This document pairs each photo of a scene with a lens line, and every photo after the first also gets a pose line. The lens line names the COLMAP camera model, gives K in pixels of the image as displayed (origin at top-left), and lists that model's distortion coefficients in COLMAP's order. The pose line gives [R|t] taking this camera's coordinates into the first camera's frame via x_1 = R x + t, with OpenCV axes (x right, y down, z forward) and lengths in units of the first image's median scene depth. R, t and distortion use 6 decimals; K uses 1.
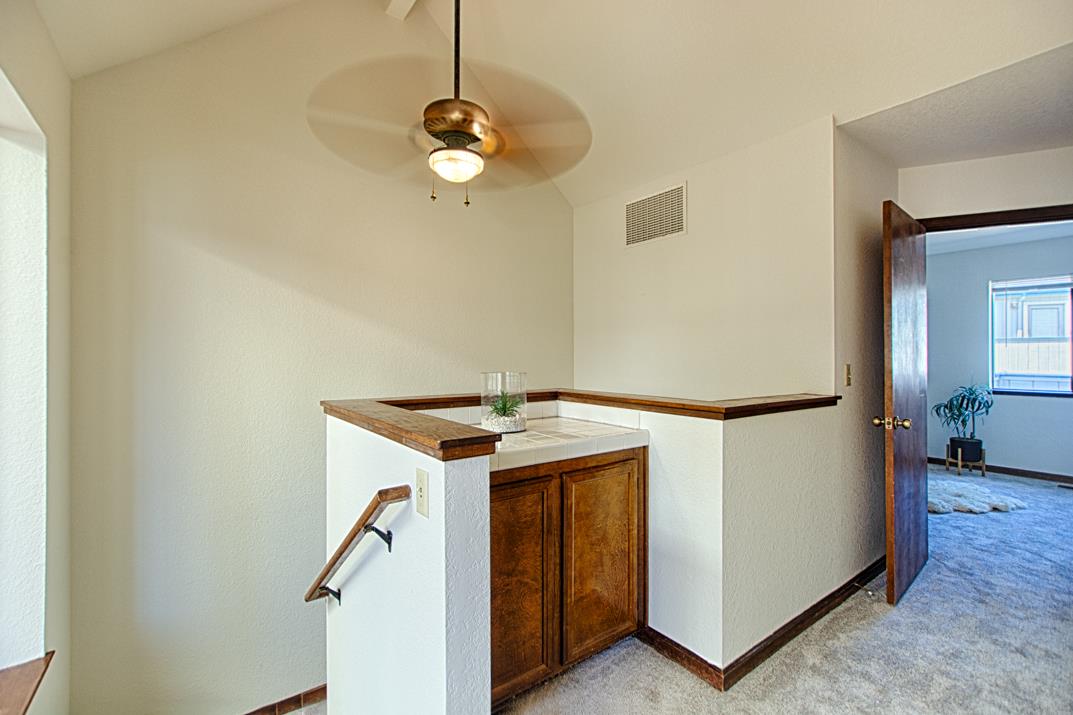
lens RADIAL K [[465.8, 0, 537.5], [0, 465.8, 356.3], [0, 0, 1]] dist [-0.000024, -0.000016]
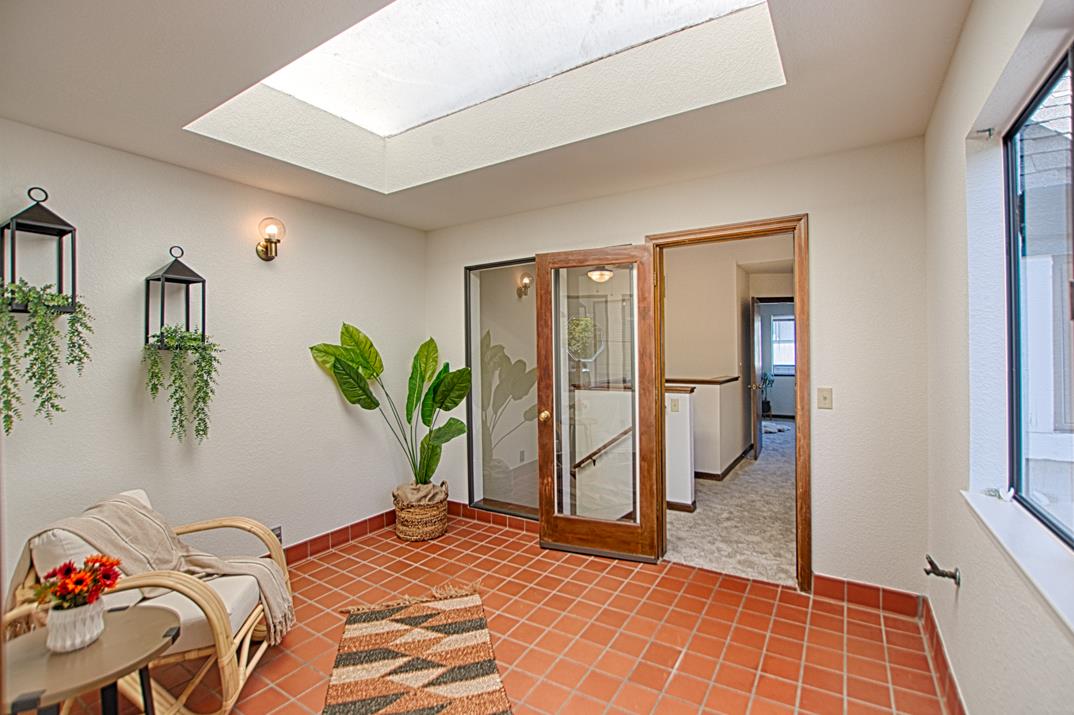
lens RADIAL K [[486.4, 0, 543.7], [0, 486.4, 354.0], [0, 0, 1]] dist [-0.024247, 0.004386]
pose [[0.932007, -0.010647, 0.362284, -1.147458], [0.010167, 0.999943, 0.003230, -0.047570], [-0.362297, 0.000673, 0.932062, -0.928656]]
